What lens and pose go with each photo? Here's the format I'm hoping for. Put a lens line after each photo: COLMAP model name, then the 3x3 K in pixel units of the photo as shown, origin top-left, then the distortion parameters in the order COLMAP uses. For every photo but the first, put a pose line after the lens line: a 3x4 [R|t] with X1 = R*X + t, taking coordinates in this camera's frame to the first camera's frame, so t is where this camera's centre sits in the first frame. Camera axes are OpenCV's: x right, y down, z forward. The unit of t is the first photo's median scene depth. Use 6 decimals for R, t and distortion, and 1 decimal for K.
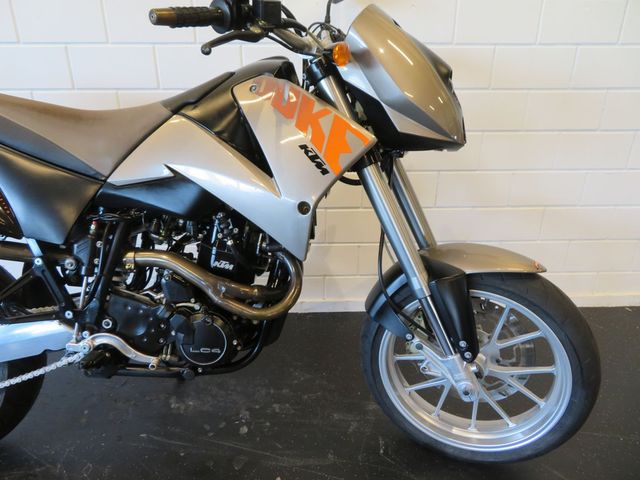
lens RADIAL K [[460.9, 0, 320.0], [0, 460.9, 240.0], [0, 0, 1]] dist [-0.011355, 0.003900]
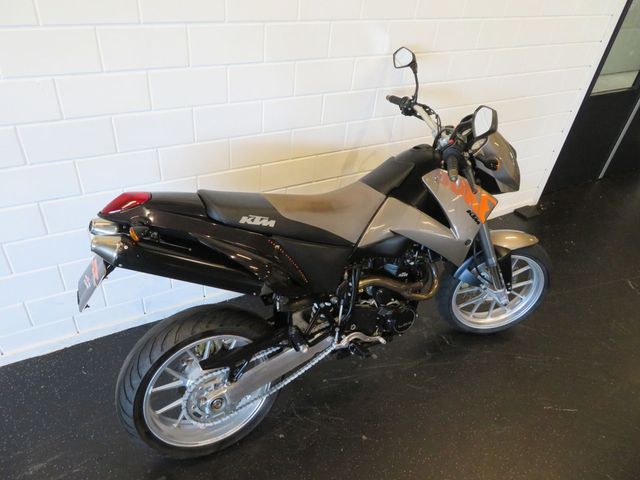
lens RADIAL K [[460.9, 0, 320.0], [0, 460.9, 240.0], [0, 0, 1]] dist [-0.011355, 0.003900]
pose [[0.876557, -0.215499, 0.430358, -1.168712], [0.093466, 0.953355, 0.287015, -0.575640], [-0.472135, -0.211361, 0.855812, -0.269381]]
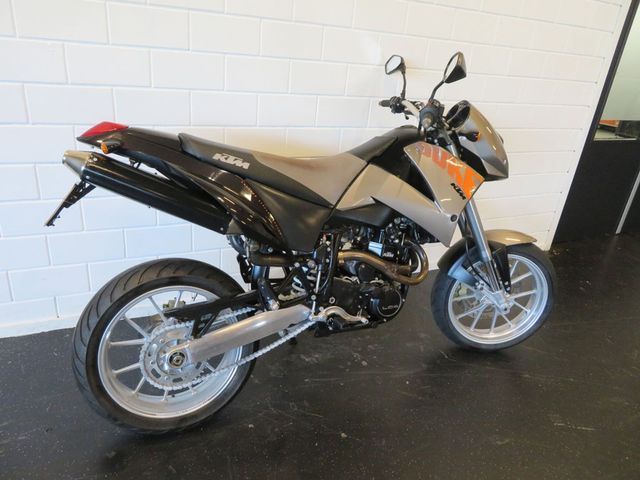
lens RADIAL K [[460.9, 0, 320.0], [0, 460.9, 240.0], [0, 0, 1]] dist [-0.011355, 0.003900]
pose [[0.907933, -0.089197, 0.409514, -1.083104], [0.070581, 0.995677, 0.060387, -0.111556], [-0.413130, -0.025923, 0.910303, -0.372554]]
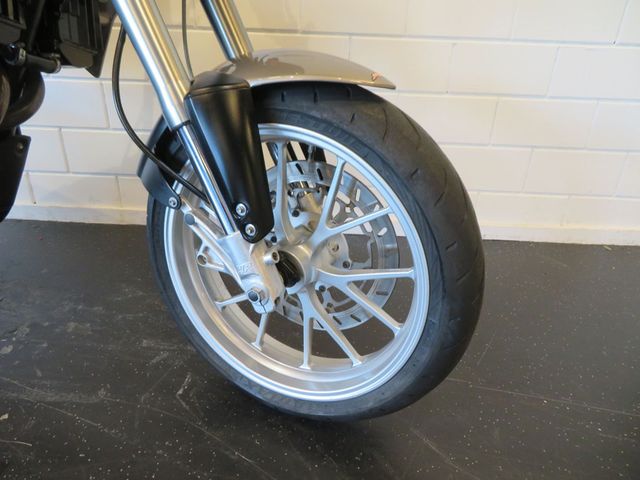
lens RADIAL K [[460.9, 0, 320.0], [0, 460.9, 240.0], [0, 0, 1]] dist [-0.011355, 0.003900]
pose [[0.997335, 0.058208, -0.043991, 0.416990], [-0.055398, 0.996499, 0.062616, 0.211105], [0.047481, -0.060012, 0.997068, 0.400159]]
